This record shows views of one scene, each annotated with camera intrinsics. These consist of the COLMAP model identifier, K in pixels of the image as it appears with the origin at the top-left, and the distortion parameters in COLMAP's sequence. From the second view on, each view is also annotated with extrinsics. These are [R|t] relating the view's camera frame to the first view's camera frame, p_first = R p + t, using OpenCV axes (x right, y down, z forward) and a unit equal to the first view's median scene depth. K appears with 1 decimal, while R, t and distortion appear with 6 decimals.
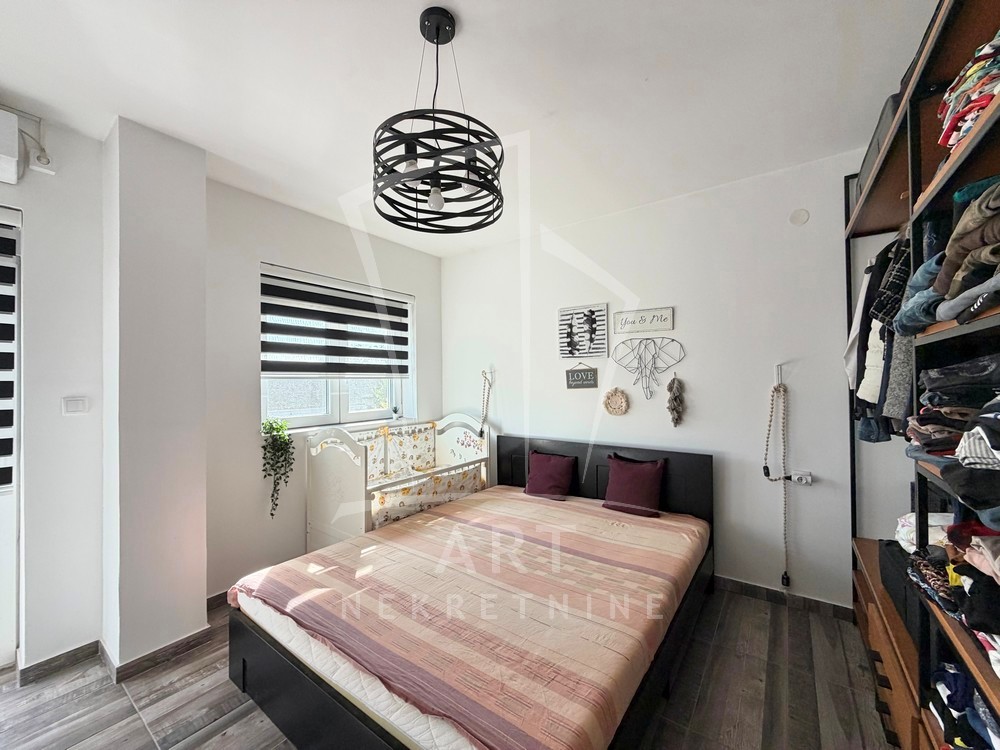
lens RADIAL K [[397.6, 0, 495.6], [0, 397.6, 376.3], [0, 0, 1]] dist [-0.001628, -0.000266]
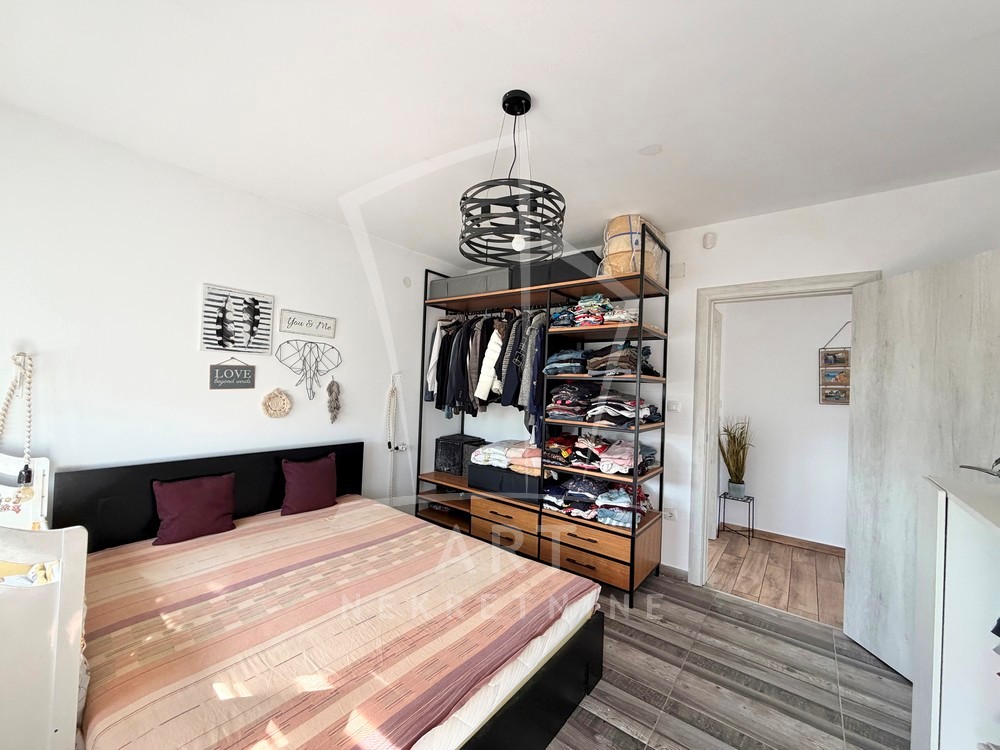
lens RADIAL K [[397.6, 0, 495.6], [0, 397.6, 376.3], [0, 0, 1]] dist [-0.001628, -0.000266]
pose [[0.034050, 0.030490, 0.998955, -0.612594], [-0.047587, 0.998450, -0.028853, 0.002373], [-0.998287, -0.046555, 0.035448, 0.445394]]
